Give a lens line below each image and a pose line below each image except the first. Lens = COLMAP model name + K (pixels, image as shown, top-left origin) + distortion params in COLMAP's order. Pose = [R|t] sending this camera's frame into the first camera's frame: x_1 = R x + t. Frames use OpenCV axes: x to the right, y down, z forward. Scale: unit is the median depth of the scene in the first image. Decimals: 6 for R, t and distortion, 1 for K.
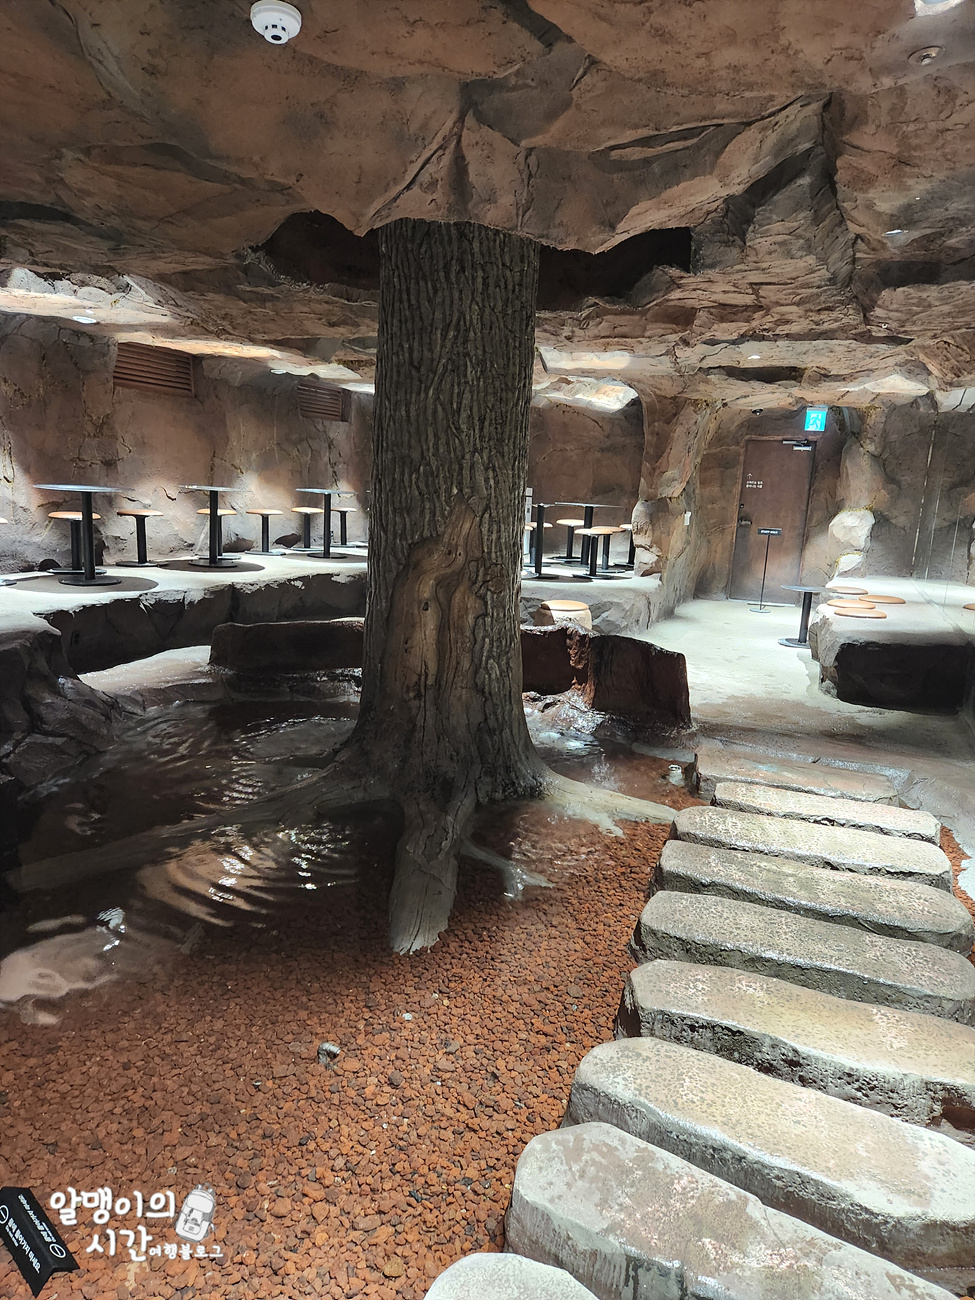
lens RADIAL K [[860.5, 0, 515.8], [0, 860.5, 649.6], [0, 0, 1]] dist [0.081911, -0.072615]
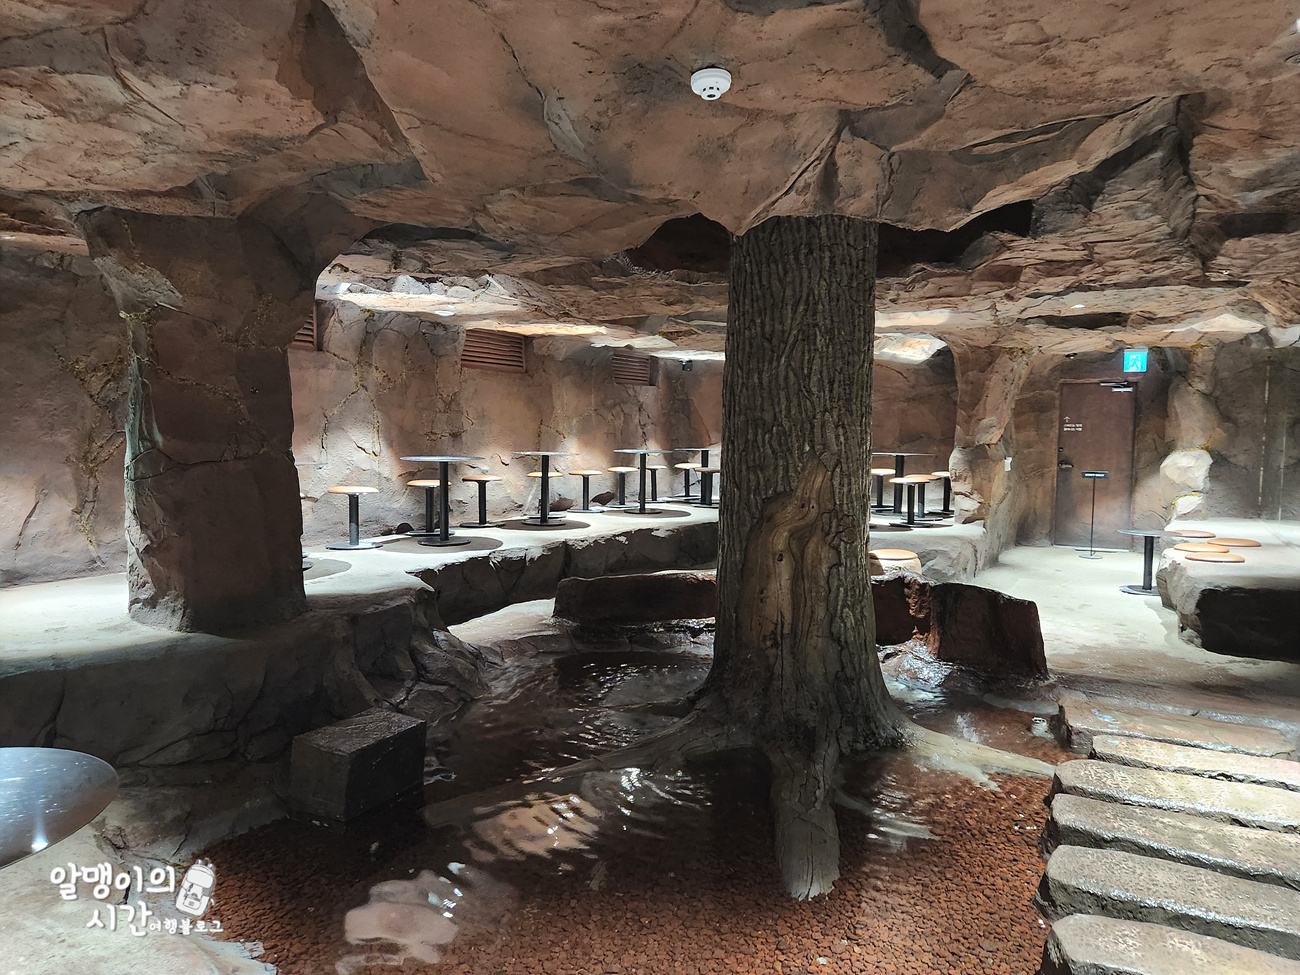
lens RADIAL K [[878.4, 0, 650.0], [0, 878.4, 487.5], [0, 0, 1]] dist [0.063705, -0.060331]
pose [[0.988917, -0.031891, -0.145003, -0.102110], [0.012697, 0.991246, -0.131413, 0.003848], [0.147925, 0.128115, 0.980665, -0.081773]]
